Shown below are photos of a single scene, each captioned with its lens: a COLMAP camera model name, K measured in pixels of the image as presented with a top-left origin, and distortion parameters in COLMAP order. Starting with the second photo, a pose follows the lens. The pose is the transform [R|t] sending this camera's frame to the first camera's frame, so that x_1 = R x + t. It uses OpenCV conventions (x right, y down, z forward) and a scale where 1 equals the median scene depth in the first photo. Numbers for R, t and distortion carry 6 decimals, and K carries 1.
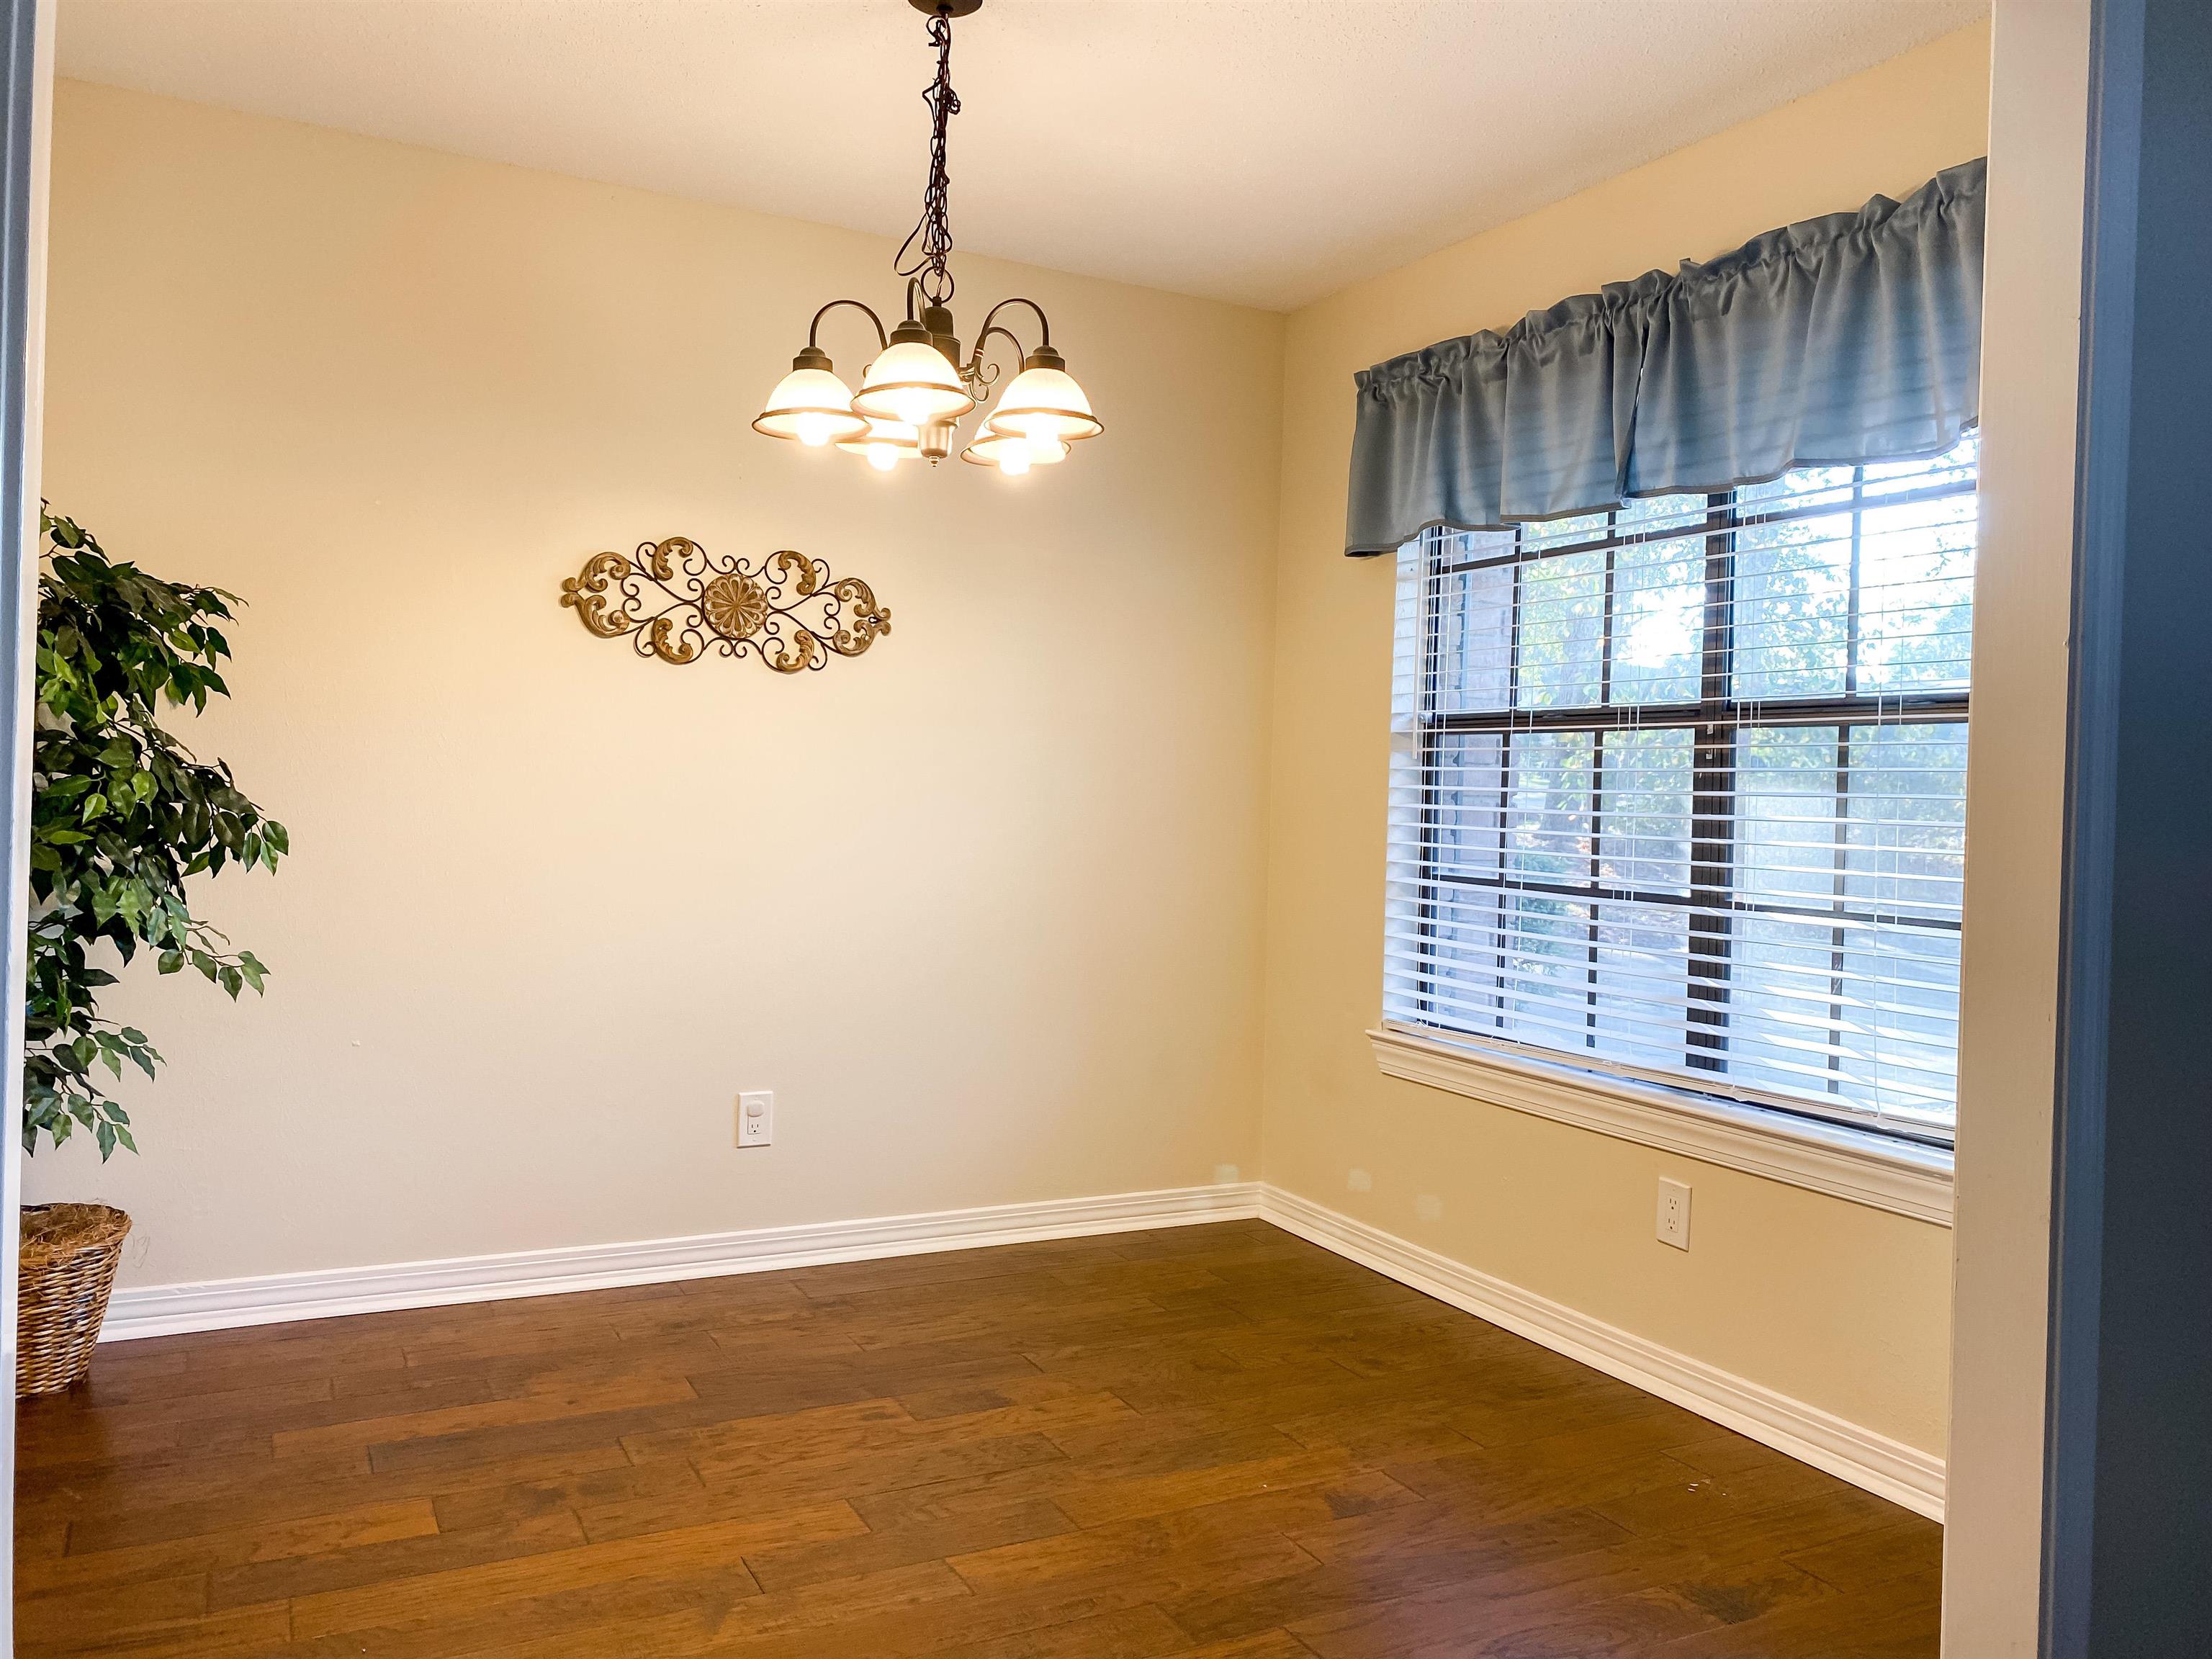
lens RADIAL K [[1698.0, 0, 1106.0], [0, 1698.0, 829.5], [0, 0, 1]] dist [-0.008501, 0.002419]
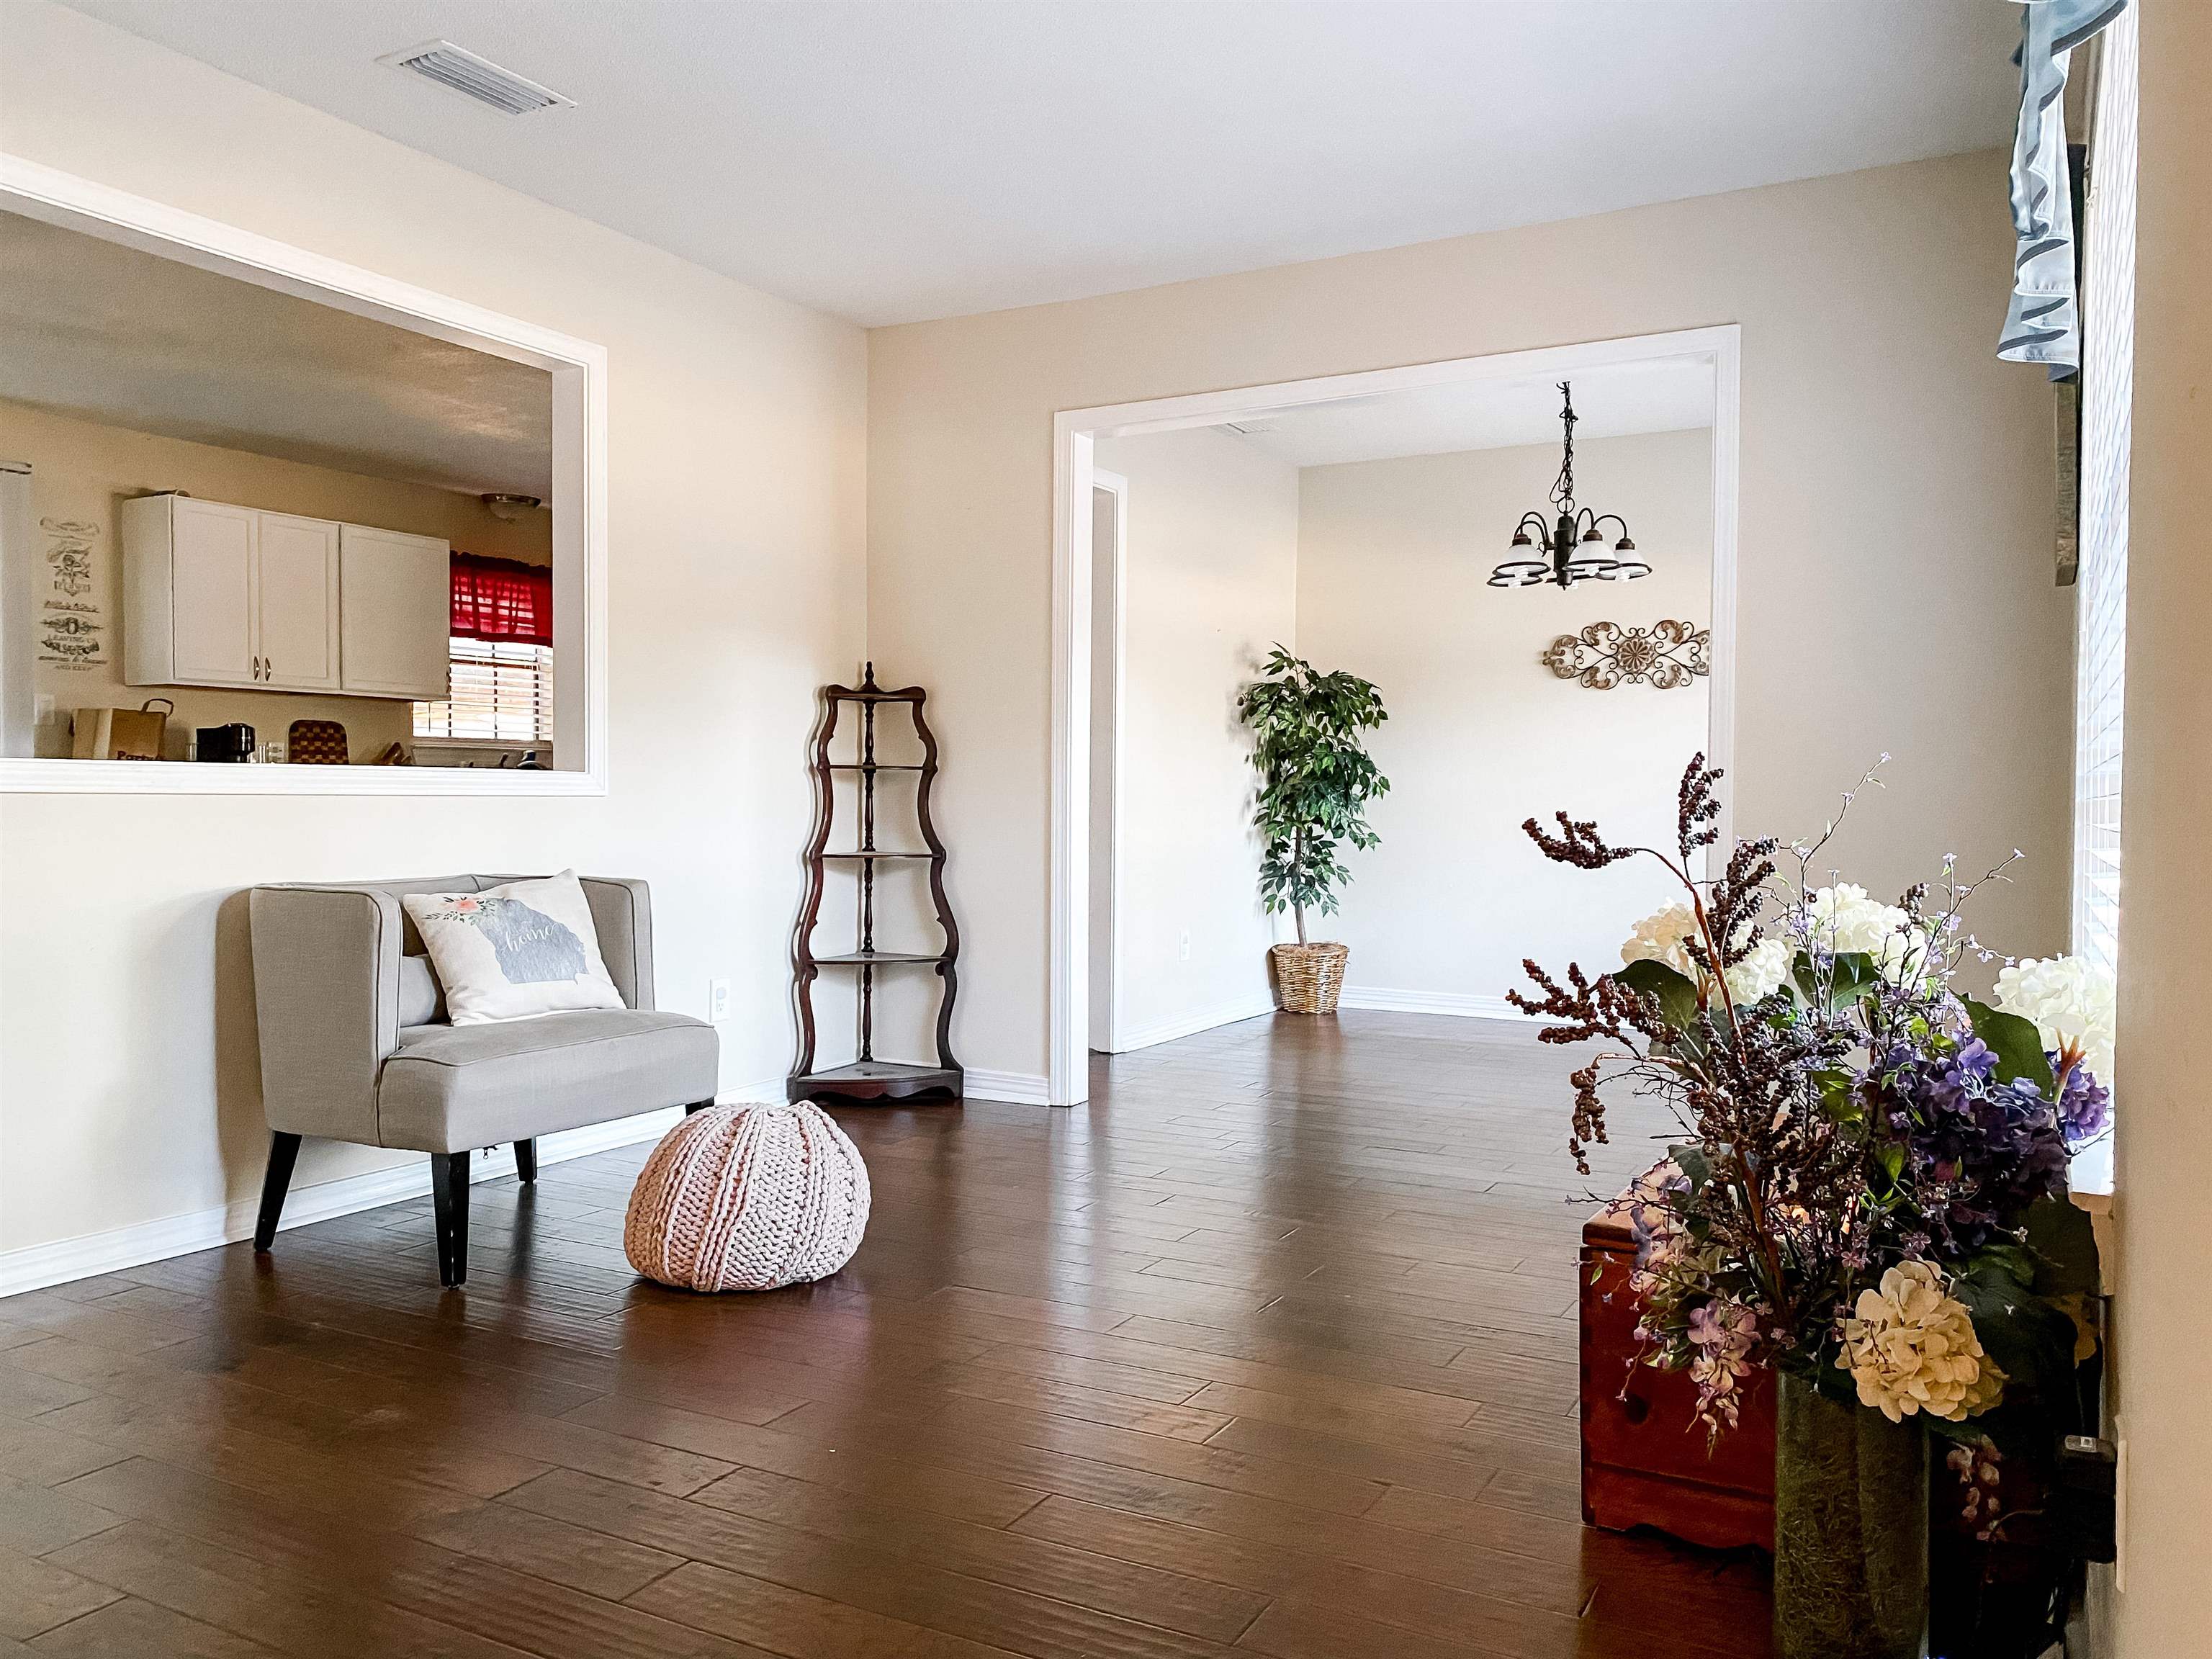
lens RADIAL K [[1698.0, 0, 1106.0], [0, 1698.0, 829.5], [0, 0, 1]] dist [-0.008501, 0.002419]
pose [[0.540369, -0.016001, -0.841276, 1.011753], [-0.001185, 0.999804, -0.019777, 0.092189], [0.841427, 0.011683, 0.540244, -0.455974]]
